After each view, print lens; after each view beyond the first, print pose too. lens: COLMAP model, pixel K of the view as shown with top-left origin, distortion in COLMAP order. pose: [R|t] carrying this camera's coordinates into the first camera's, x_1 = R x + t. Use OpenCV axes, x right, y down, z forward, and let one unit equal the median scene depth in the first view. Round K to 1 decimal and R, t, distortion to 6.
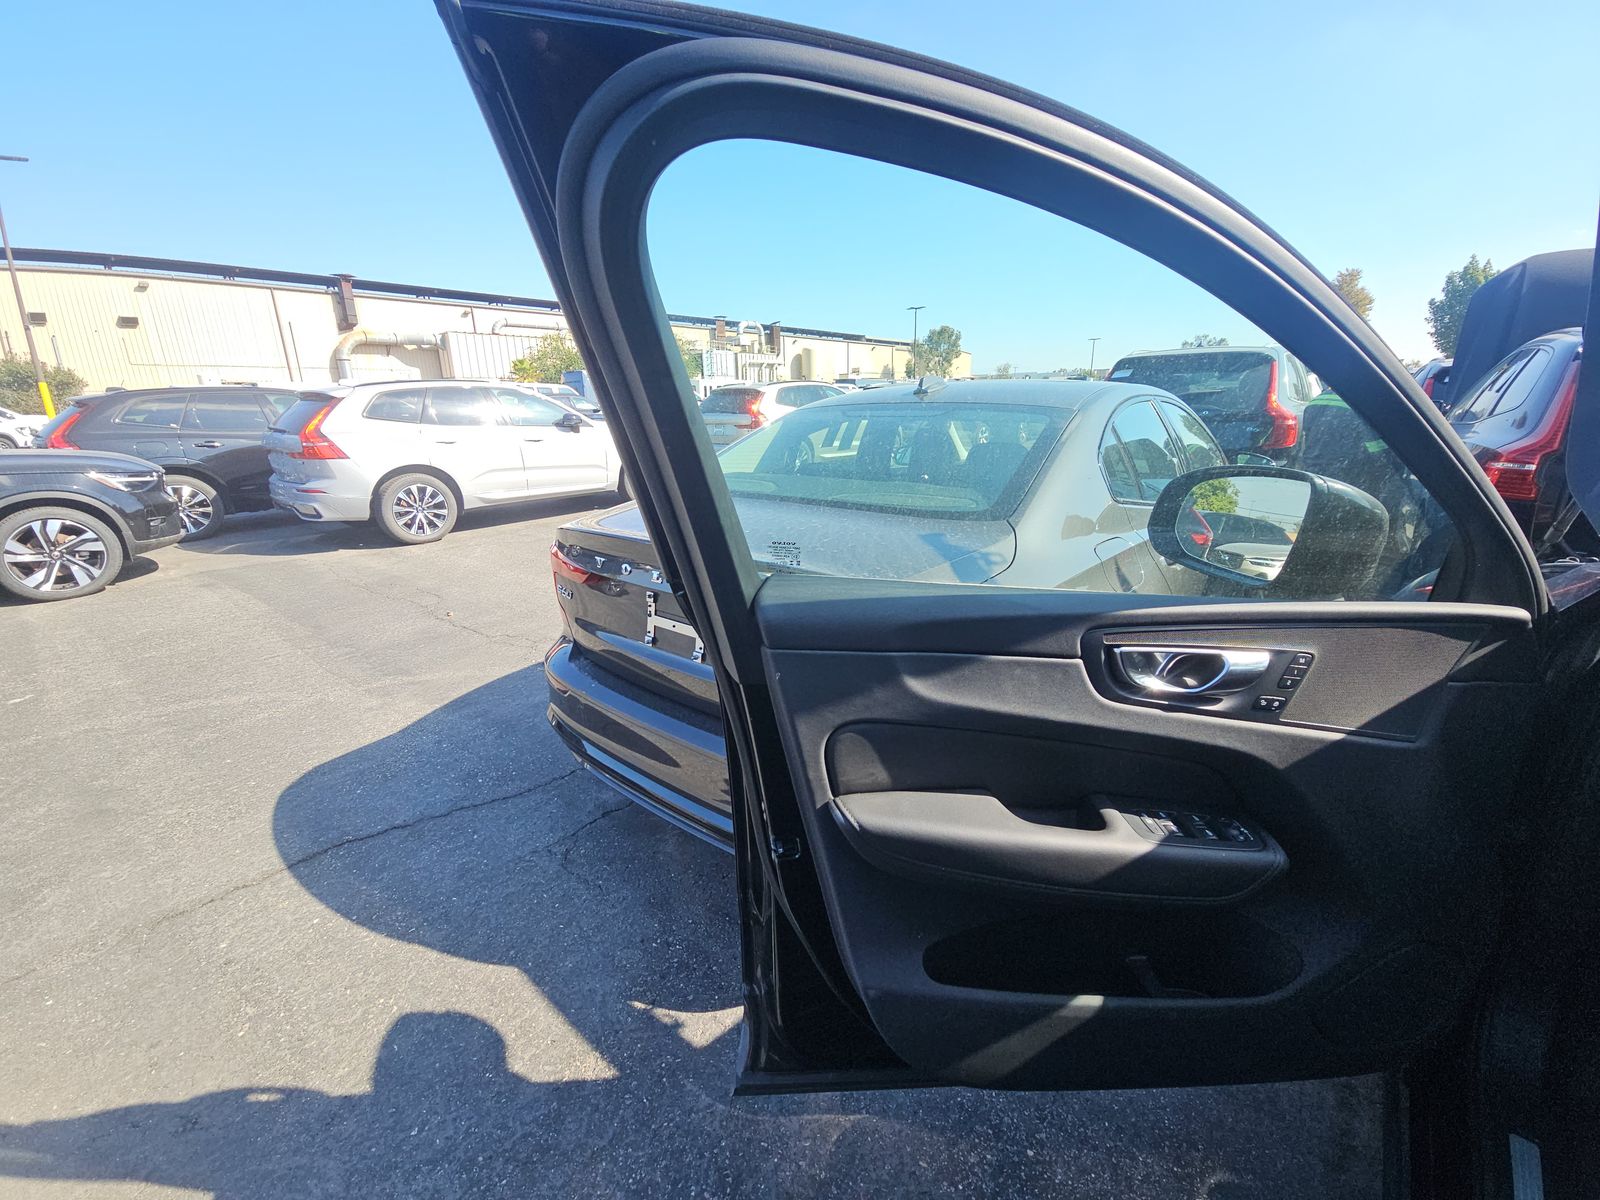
lens RADIAL K [[654.4, 0, 803.6], [0, 654.4, 587.6], [0, 0, 1]] dist [0.010316, -0.006751]
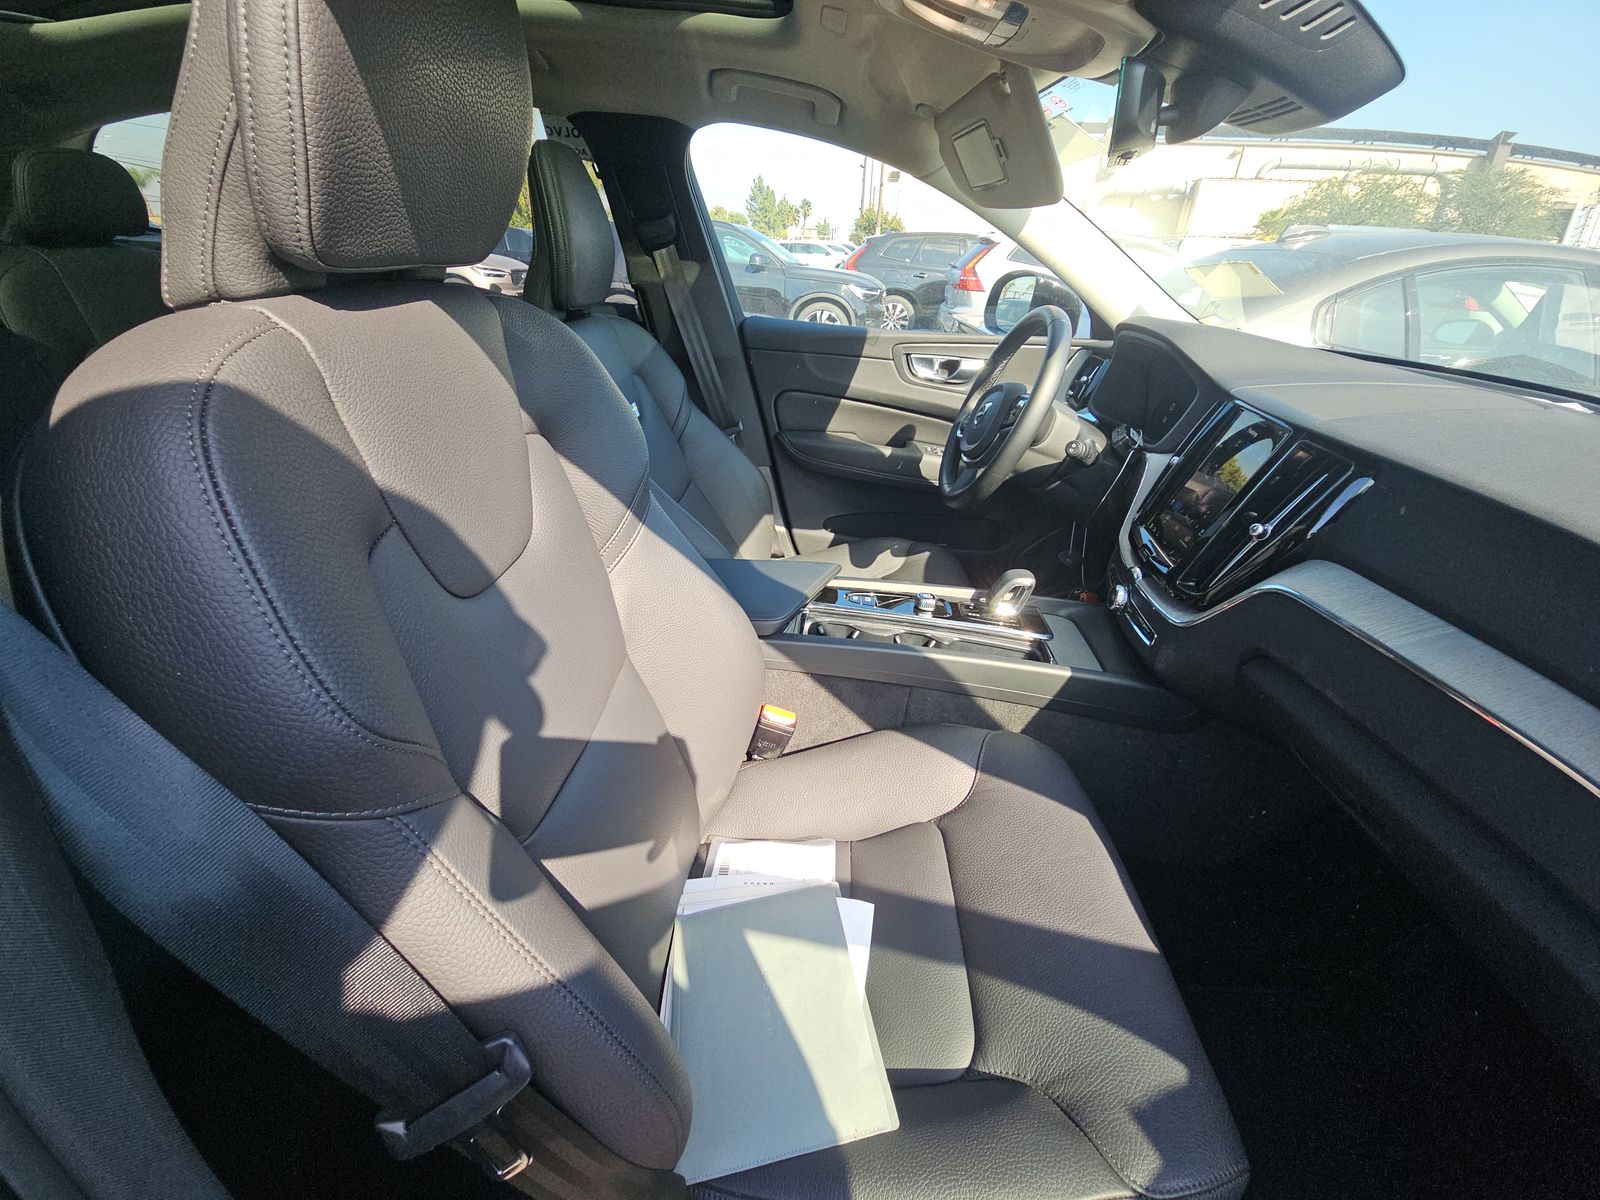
lens RADIAL K [[654.4, 0, 803.6], [0, 654.4, 587.6], [0, 0, 1]] dist [0.010316, -0.006751]
pose [[0.561288, 0.413608, -0.716858, 0.299679], [-0.275720, 0.910137, 0.309241, 0.033494], [0.780343, 0.024079, 0.624888, -0.076767]]
